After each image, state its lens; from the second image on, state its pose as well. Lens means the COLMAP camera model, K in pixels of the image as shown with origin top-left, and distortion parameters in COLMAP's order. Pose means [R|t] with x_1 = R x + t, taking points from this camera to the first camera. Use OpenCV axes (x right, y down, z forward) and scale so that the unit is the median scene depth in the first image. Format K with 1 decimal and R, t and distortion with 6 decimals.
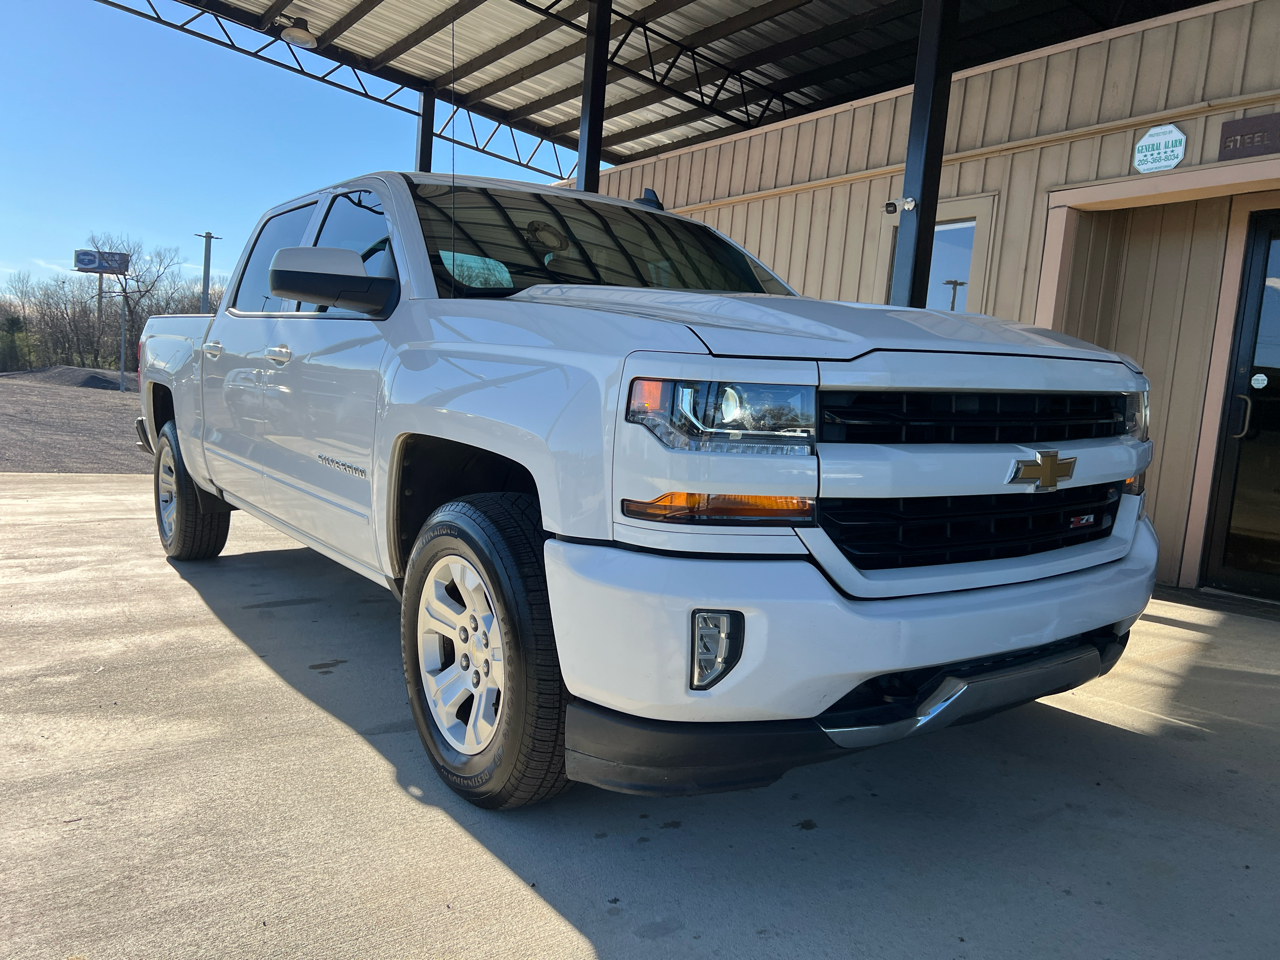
lens RADIAL K [[943.3, 0, 613.5], [0, 943.3, 479.3], [0, 0, 1]] dist [0.043759, -0.051684]
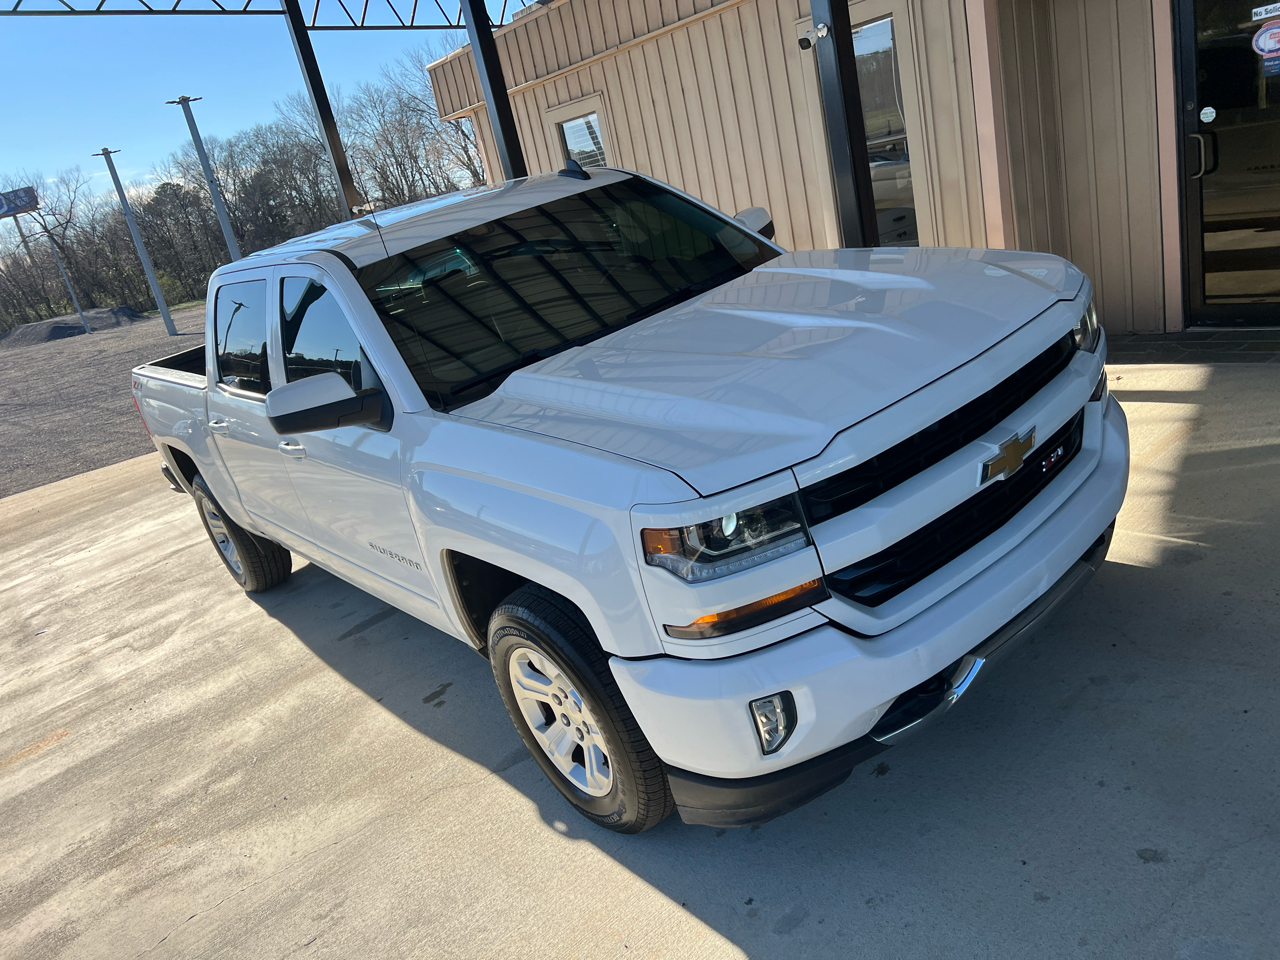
lens RADIAL K [[943.3, 0, 613.5], [0, 943.3, 479.3], [0, 0, 1]] dist [0.043759, -0.051684]
pose [[0.952230, -0.301435, -0.048936, 0.044267], [0.304721, 0.927368, 0.217102, -0.299454], [-0.020061, -0.221643, 0.974922, -0.073504]]
